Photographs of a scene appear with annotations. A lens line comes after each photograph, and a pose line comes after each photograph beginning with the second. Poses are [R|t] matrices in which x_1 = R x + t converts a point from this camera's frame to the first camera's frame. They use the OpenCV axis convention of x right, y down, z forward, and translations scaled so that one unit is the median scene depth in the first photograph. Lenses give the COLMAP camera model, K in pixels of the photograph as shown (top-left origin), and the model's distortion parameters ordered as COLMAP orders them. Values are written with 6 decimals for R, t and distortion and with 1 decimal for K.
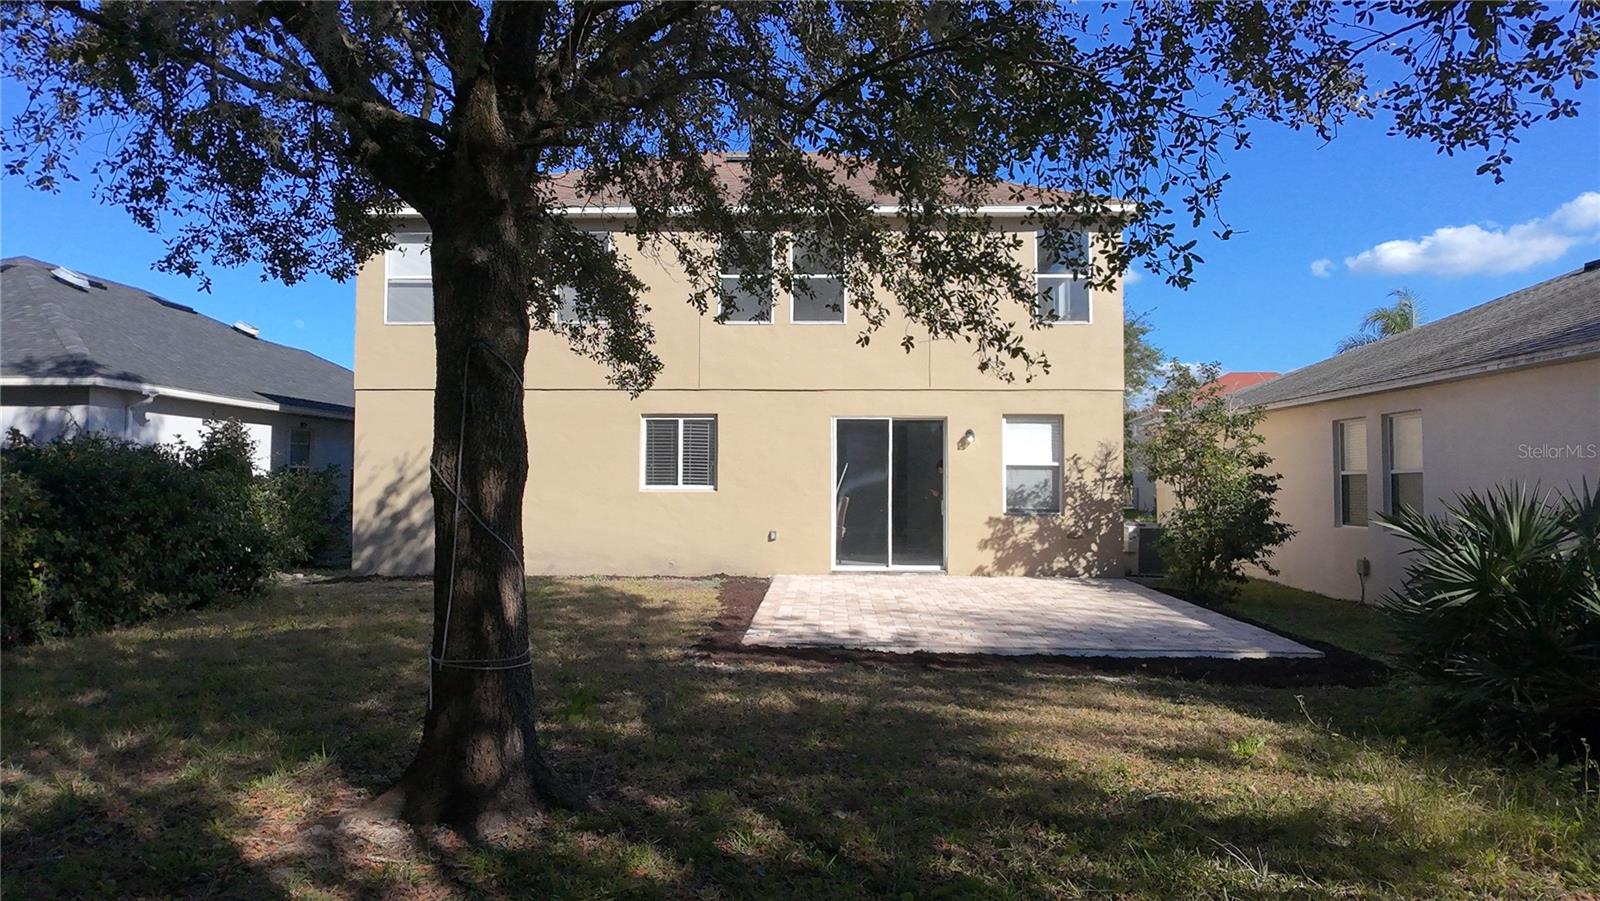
lens RADIAL K [[667.2, 0, 800.0], [0, 667.2, 450.5], [0, 0, 1]] dist [-0.000723, -0.000054]
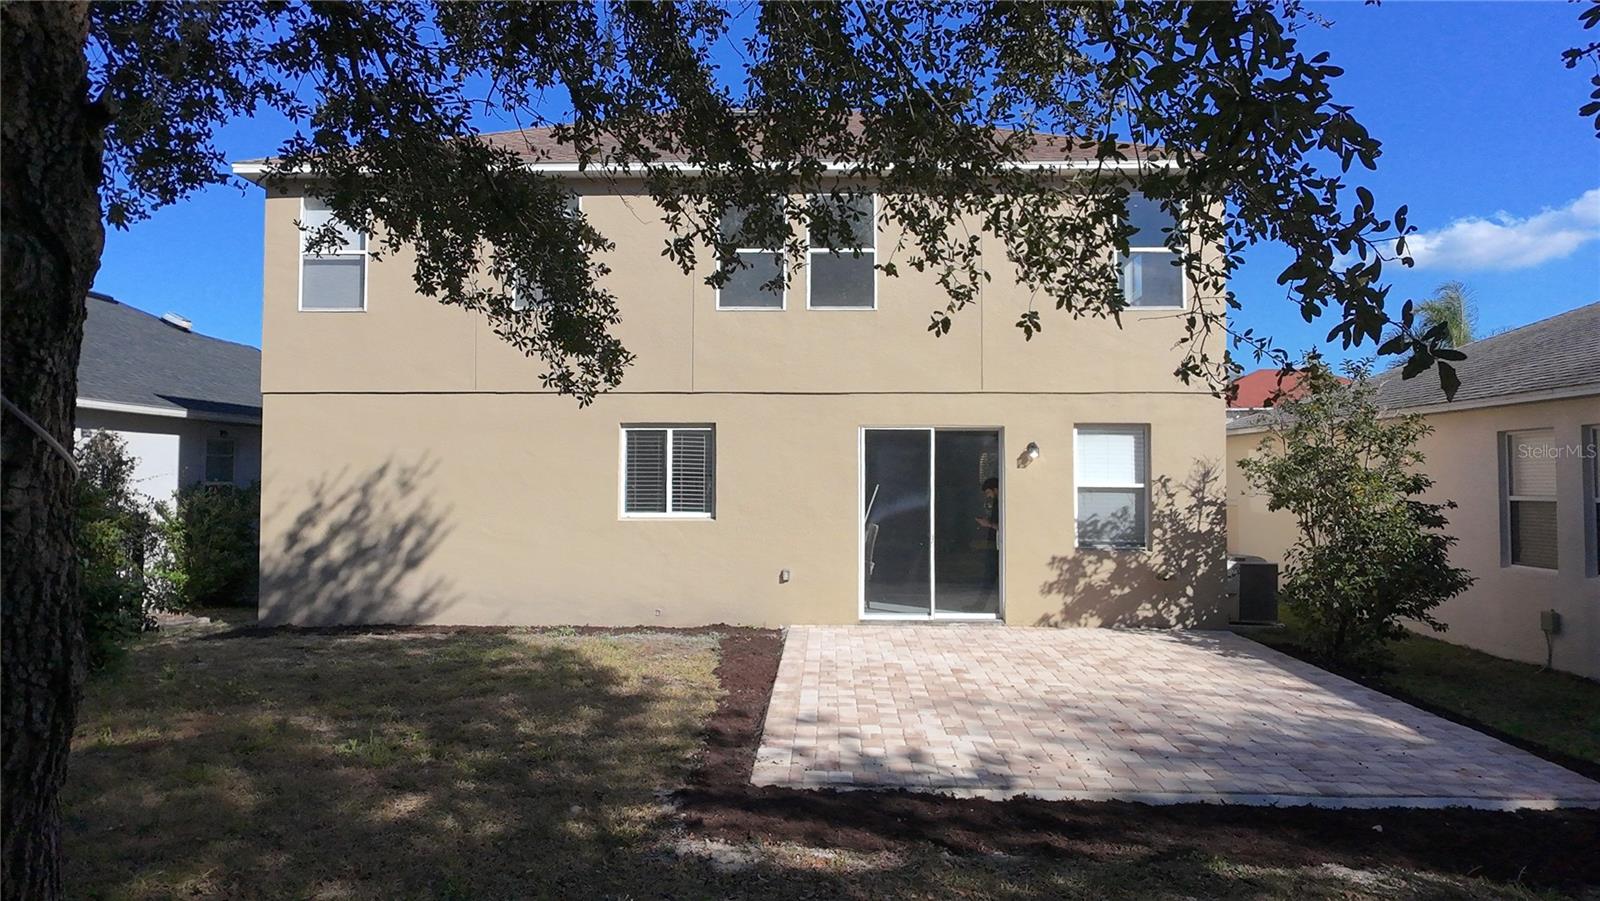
lens RADIAL K [[661.7, 0, 795.4], [0, 661.7, 457.9], [0, 0, 1]] dist [0.001576, 0.000365]
pose [[0.999976, 0.000297, -0.006854, -0.023749], [-0.000197, 0.999895, 0.014520, -0.025510], [0.006858, -0.014518, 0.999871, 0.216589]]
